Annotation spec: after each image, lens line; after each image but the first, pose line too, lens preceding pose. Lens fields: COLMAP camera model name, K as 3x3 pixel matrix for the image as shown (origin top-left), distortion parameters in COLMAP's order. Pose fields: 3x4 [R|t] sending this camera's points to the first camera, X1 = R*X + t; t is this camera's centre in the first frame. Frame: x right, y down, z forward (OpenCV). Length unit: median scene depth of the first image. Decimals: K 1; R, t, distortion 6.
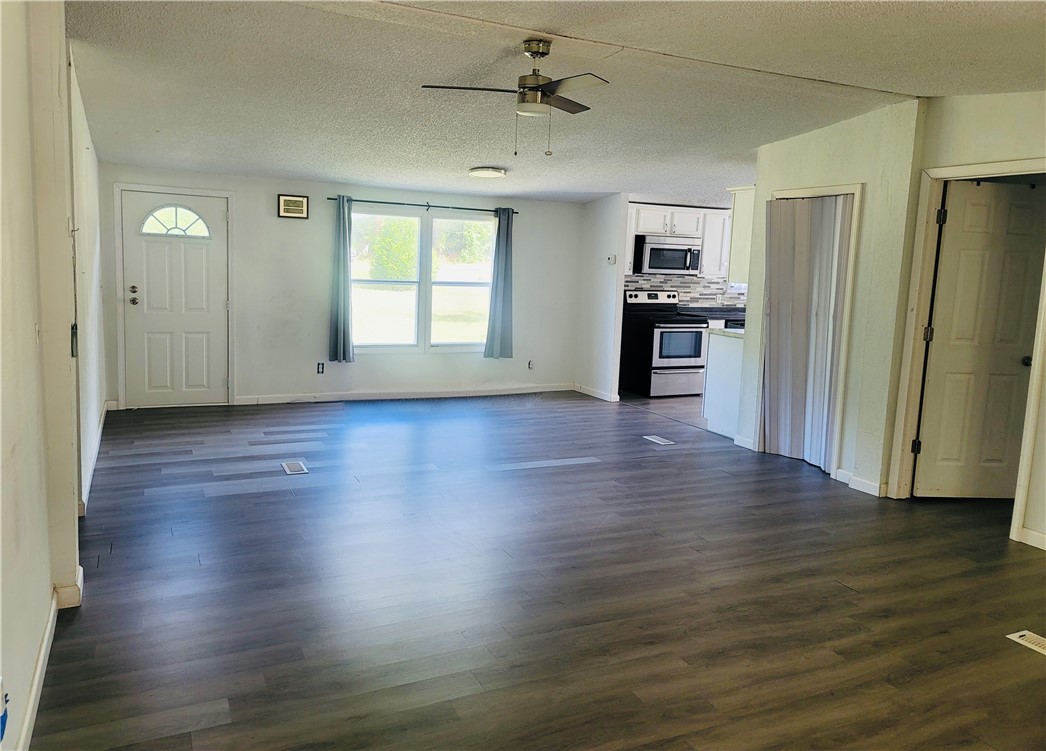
lens RADIAL K [[767.0, 0, 521.5], [0, 767.0, 368.0], [0, 0, 1]] dist [0.029351, 0.000722]
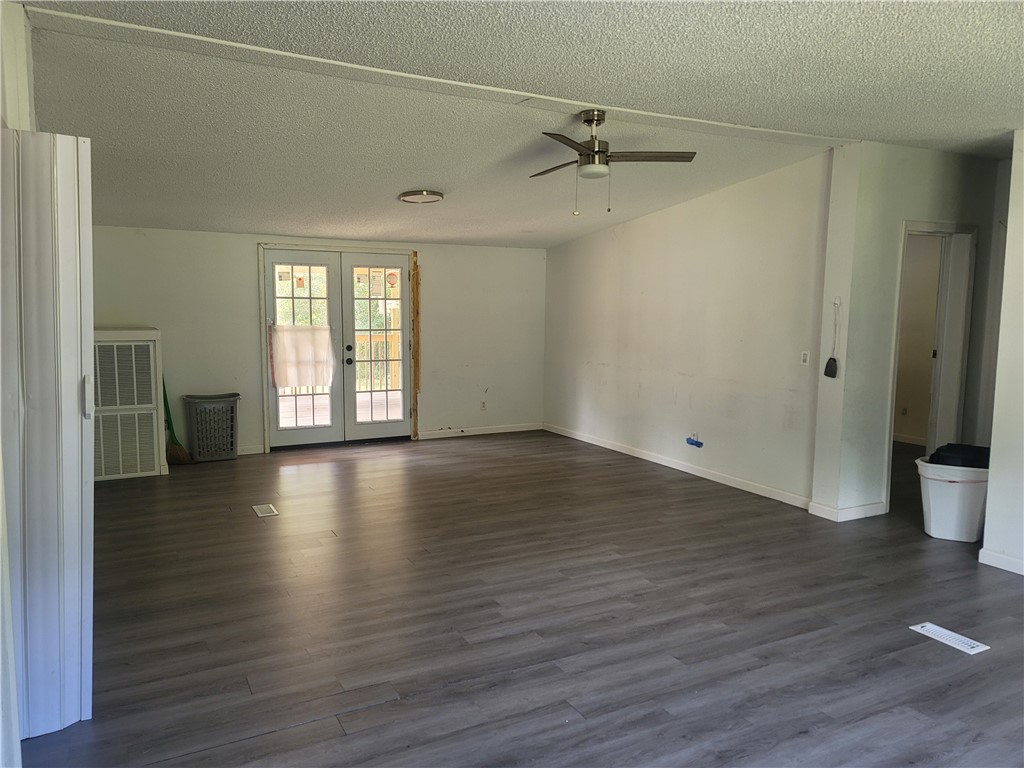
lens RADIAL K [[741.4, 0, 511.9], [0, 741.4, 386.6], [0, 0, 1]] dist [0.001397, -0.001134]
pose [[-0.997712, -0.052726, -0.042312, 0.086703], [-0.061465, 0.968081, 0.242983, -0.150688], [0.028150, 0.245028, -0.969107, 1.101611]]
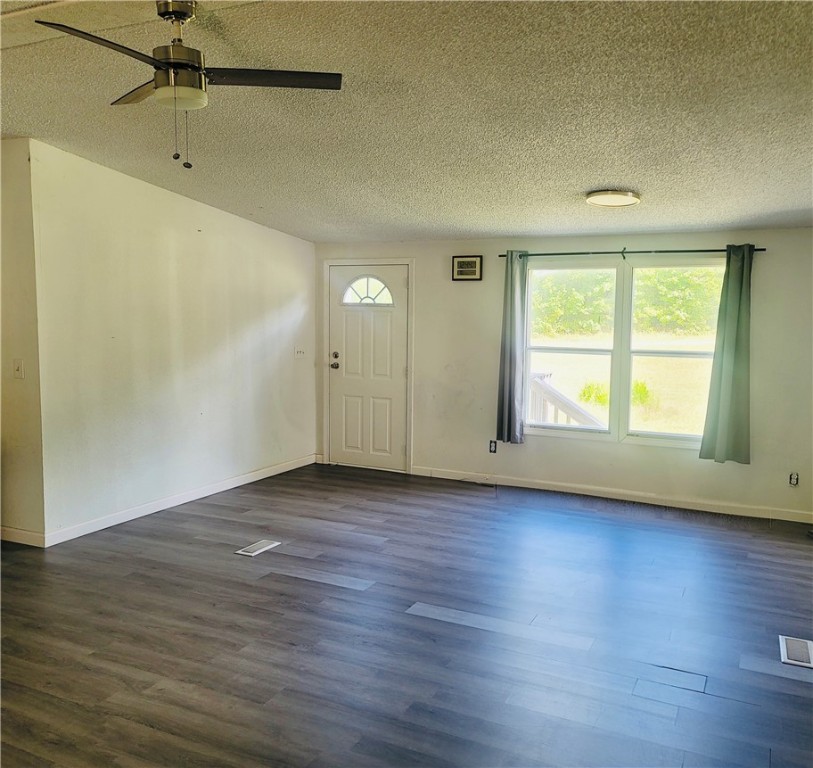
lens RADIAL K [[750.9, 0, 403.4], [0, 750.9, 383.2], [0, 0, 1]] dist [0.067676, 0.000000]
pose [[0.622050, 0.043516, -0.781767, 0.364181], [-0.098179, 0.994909, -0.022740, -0.044636], [0.776797, 0.090898, 0.623156, 0.392174]]
